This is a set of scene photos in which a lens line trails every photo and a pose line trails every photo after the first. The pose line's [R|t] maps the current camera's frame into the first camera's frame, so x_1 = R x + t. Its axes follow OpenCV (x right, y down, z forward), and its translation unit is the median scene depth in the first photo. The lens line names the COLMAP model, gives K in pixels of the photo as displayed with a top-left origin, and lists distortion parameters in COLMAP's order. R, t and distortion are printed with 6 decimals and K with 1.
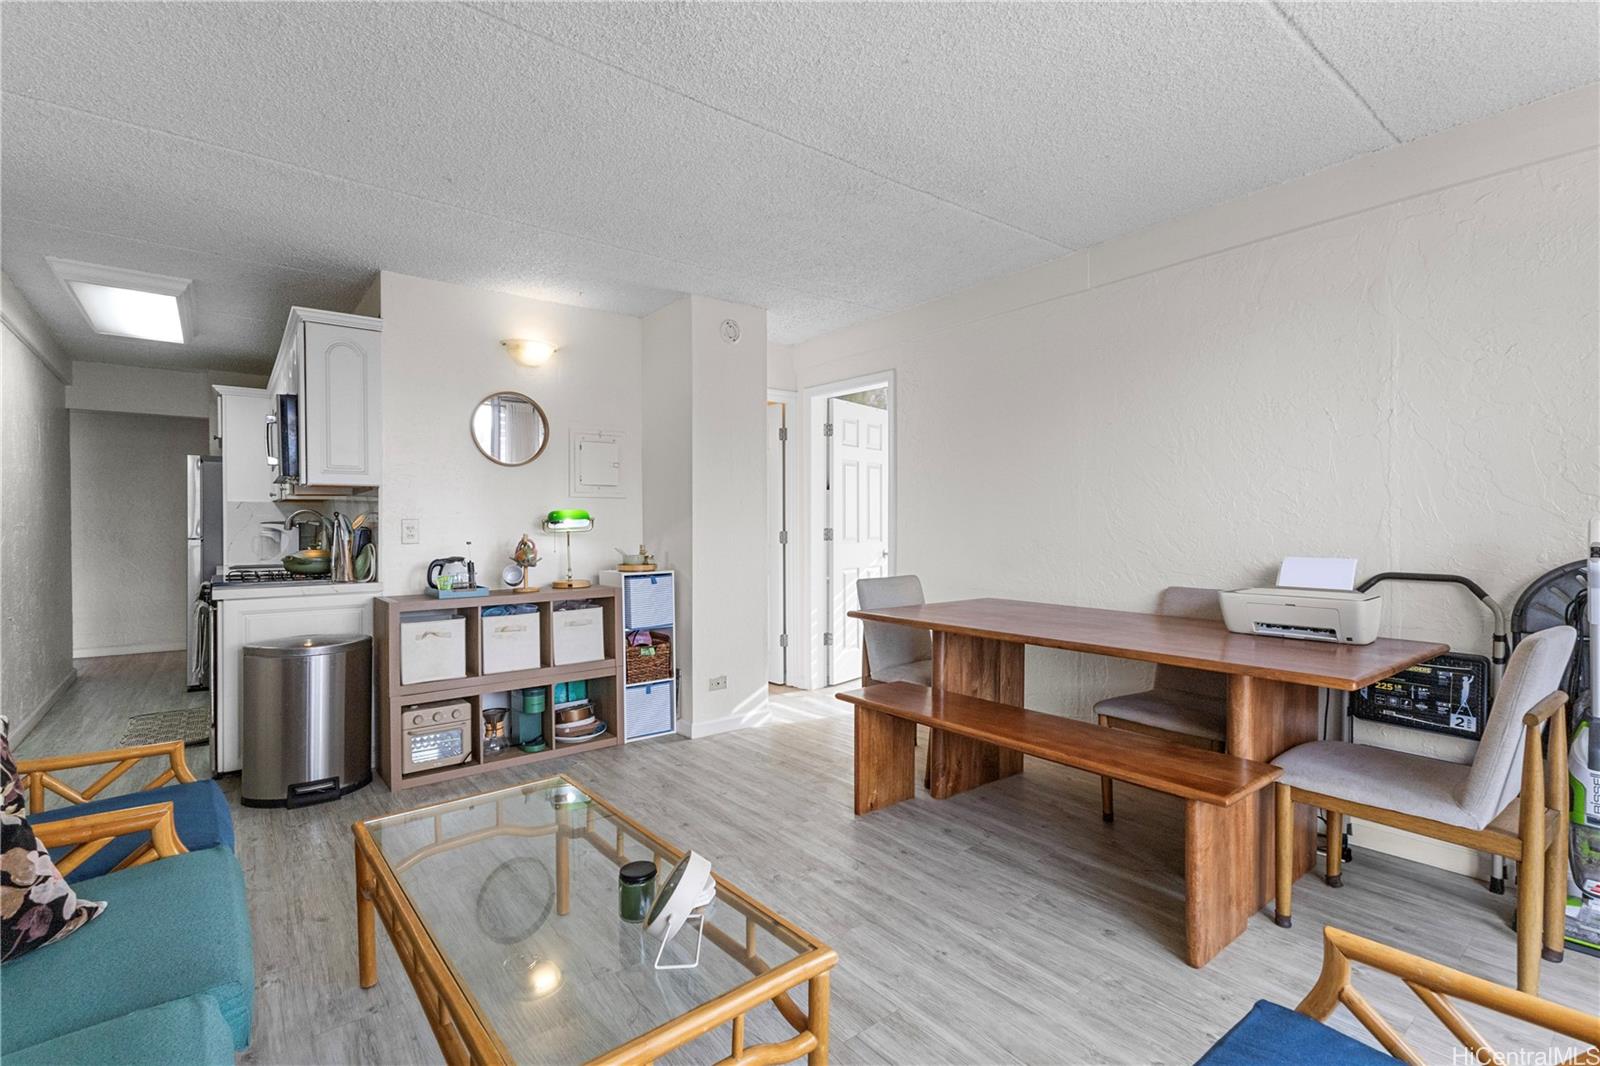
lens RADIAL K [[732.6, 0, 799.6], [0, 732.6, 532.2], [0, 0, 1]] dist [0.000189, -0.000831]
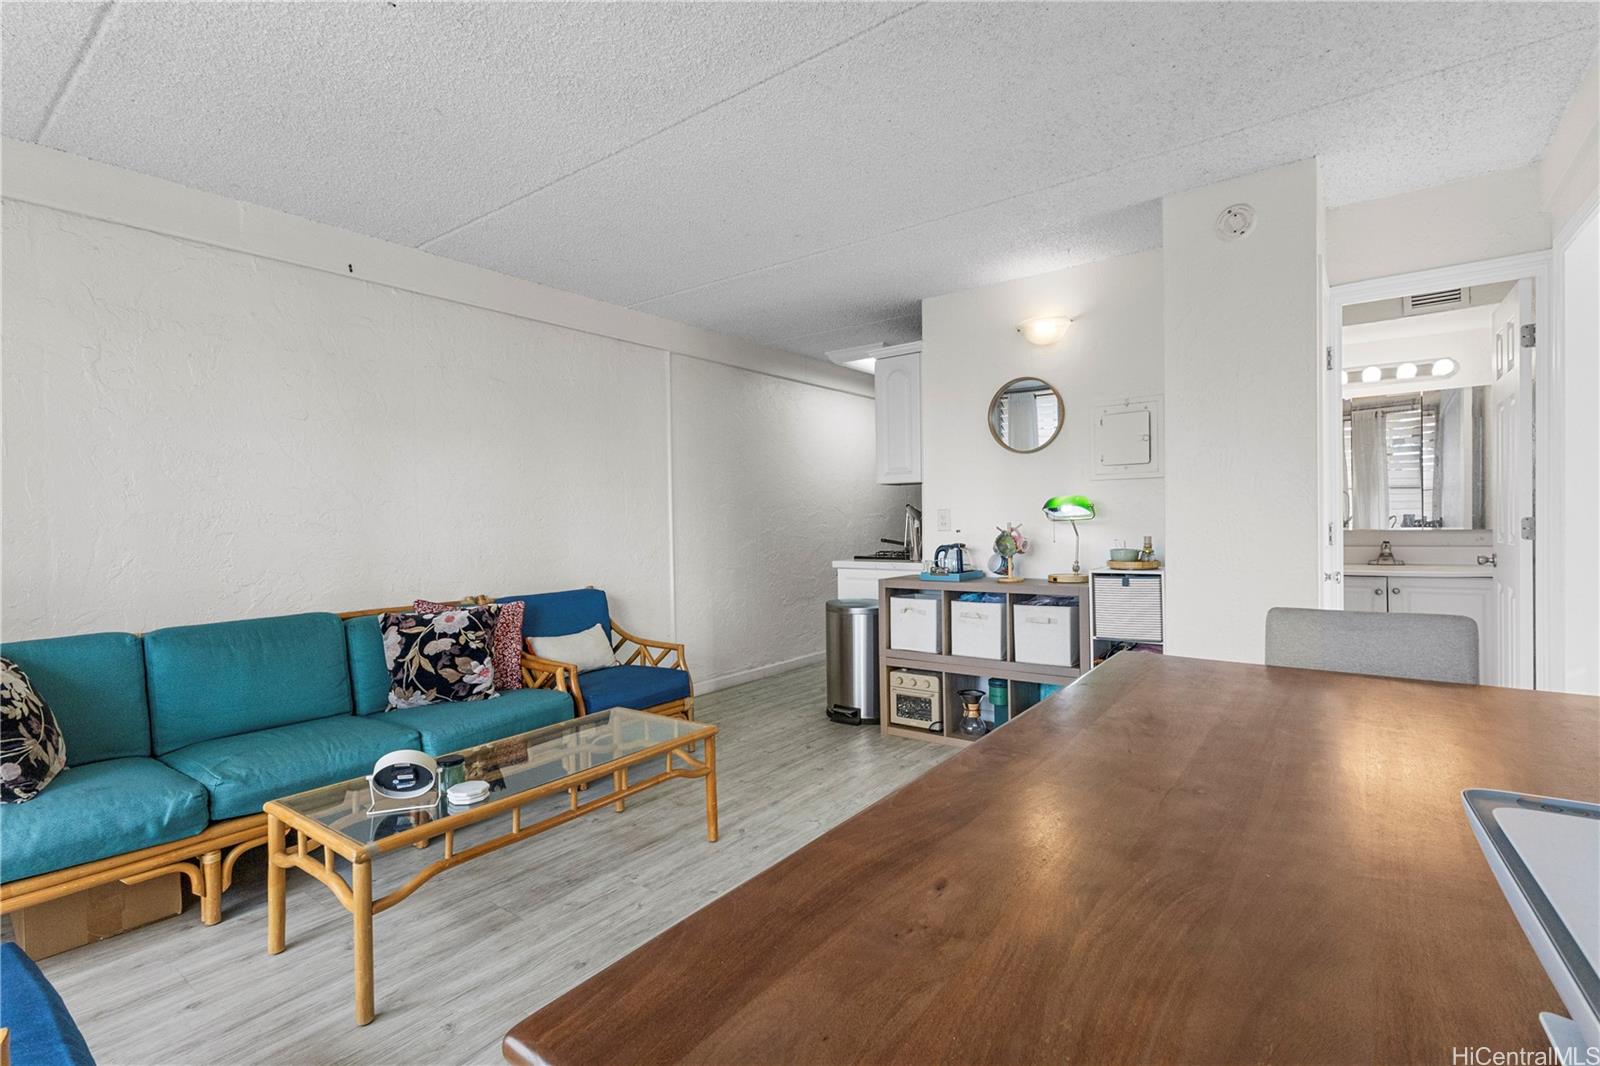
lens RADIAL K [[732.6, 0, 797.8], [0, 732.6, 528.8], [0, 0, 1]] dist [0.000189, -0.000831]
pose [[0.247999, 0.014413, -0.968653, 0.525470], [0.007356, 0.999832, 0.016760, -0.007873], [0.968732, -0.011282, 0.247851, 0.502687]]
